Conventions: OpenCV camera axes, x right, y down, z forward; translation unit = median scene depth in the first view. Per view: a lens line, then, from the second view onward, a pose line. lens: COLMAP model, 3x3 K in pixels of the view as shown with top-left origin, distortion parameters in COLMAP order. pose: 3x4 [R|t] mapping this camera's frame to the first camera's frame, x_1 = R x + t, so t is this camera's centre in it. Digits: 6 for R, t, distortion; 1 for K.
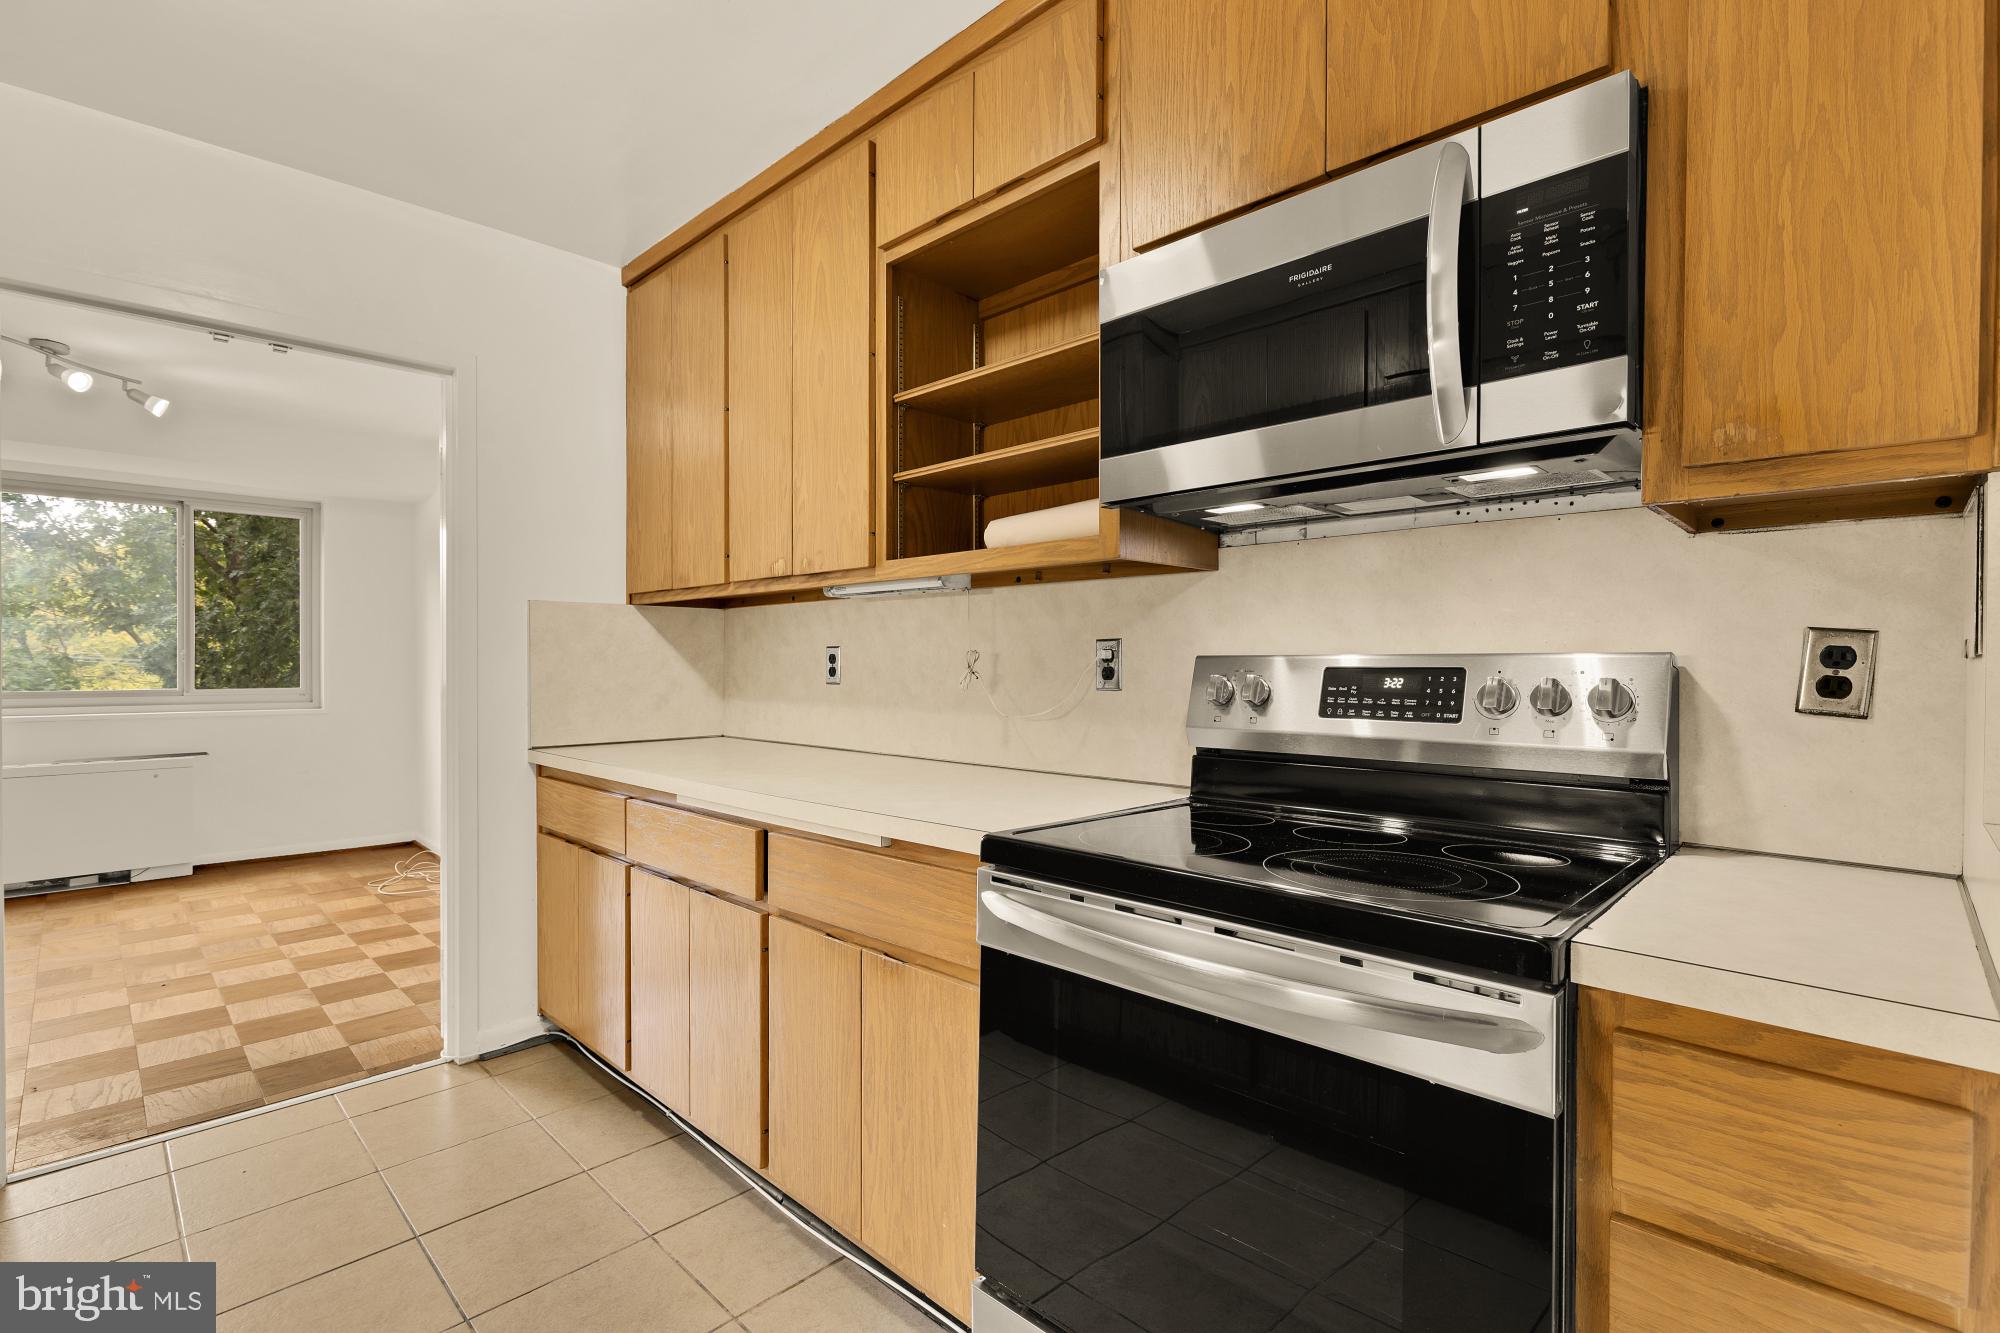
lens RADIAL K [[915.5, 0, 997.5], [0, 915.5, 668.2], [0, 0, 1]] dist [0.003870, -0.000229]
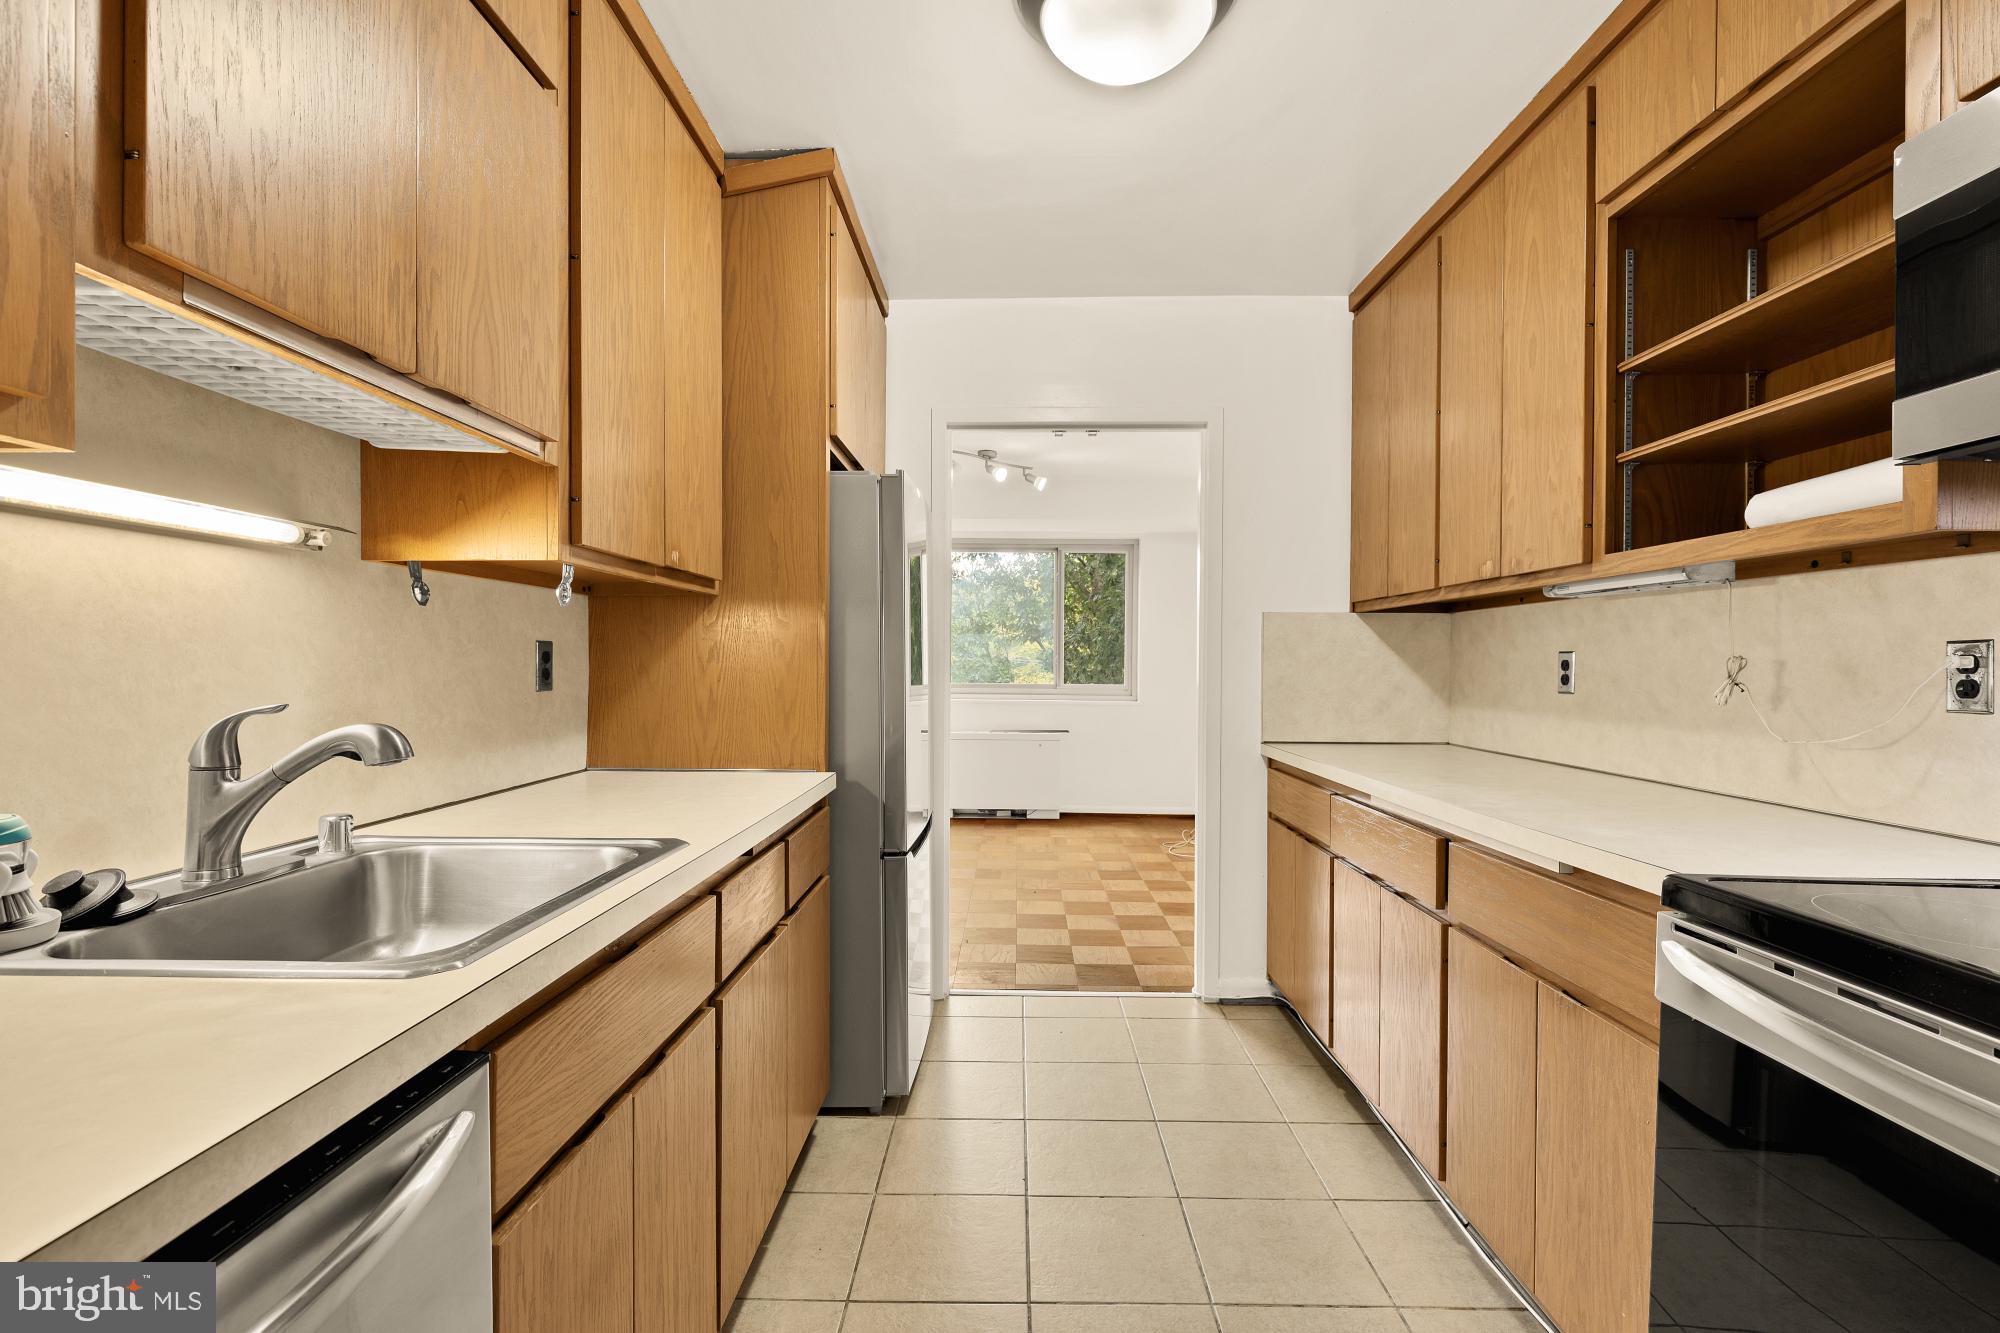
lens RADIAL K [[915.5, 0, 999.3], [0, 915.5, 667.9], [0, 0, 1]] dist [0.003870, -0.000229]
pose [[0.690440, 0.007971, -0.723346, 0.103145], [-0.010758, 0.999942, 0.000750, -0.002852], [0.723310, 0.007264, 0.690486, -0.026619]]
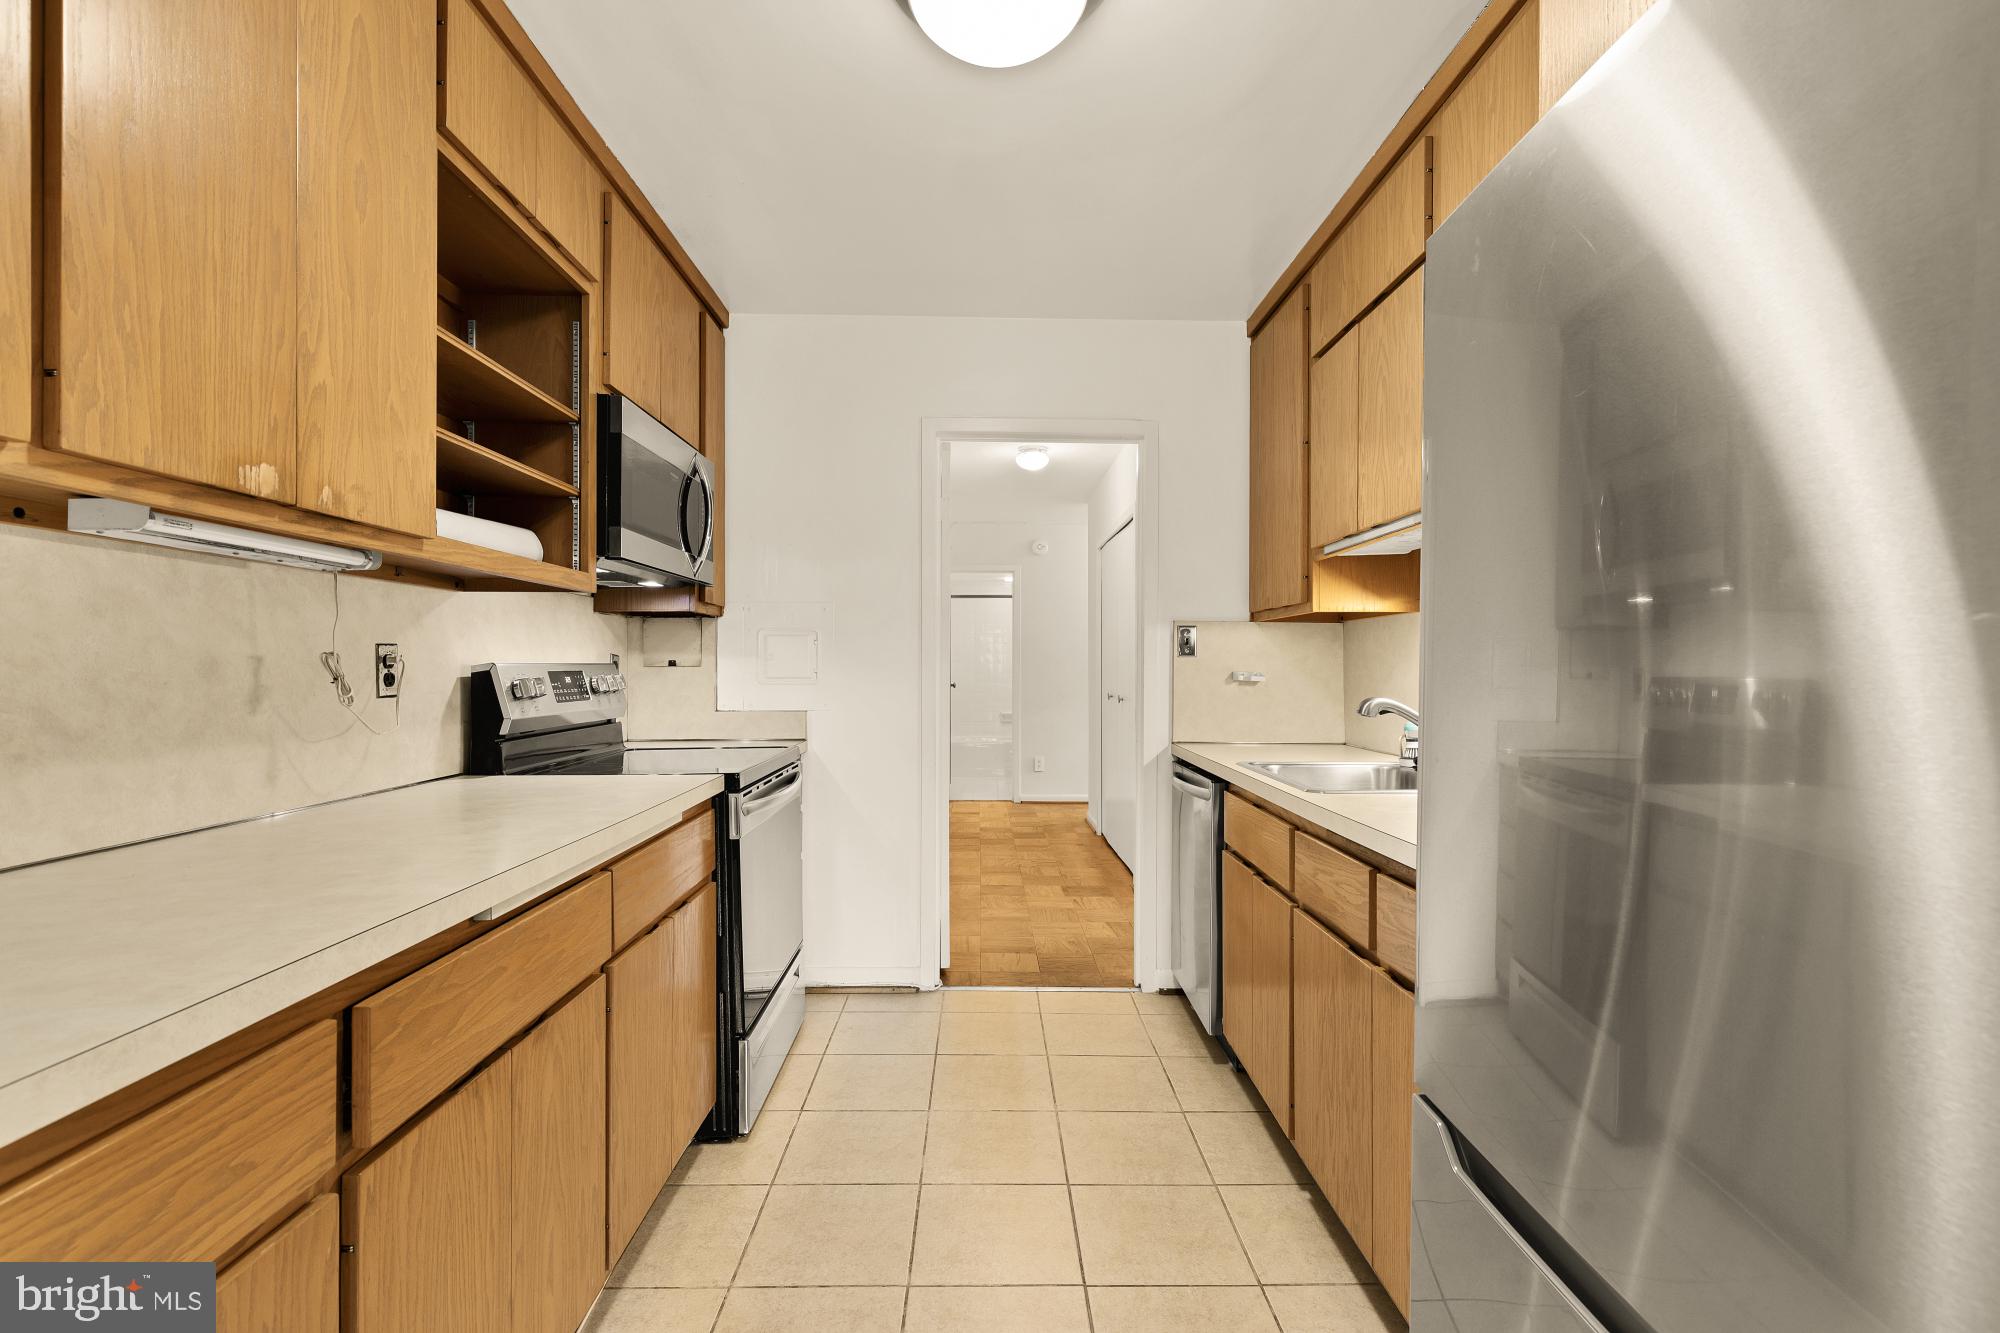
lens RADIAL K [[915.5, 0, 997.9], [0, 915.5, 669.9], [0, 0, 1]] dist [0.003870, -0.000229]
pose [[-0.716218, -0.001735, 0.697874, -0.879094], [0.001169, 0.999993, 0.003685, -0.007488], [-0.697876, 0.003455, -0.716211, 1.085881]]
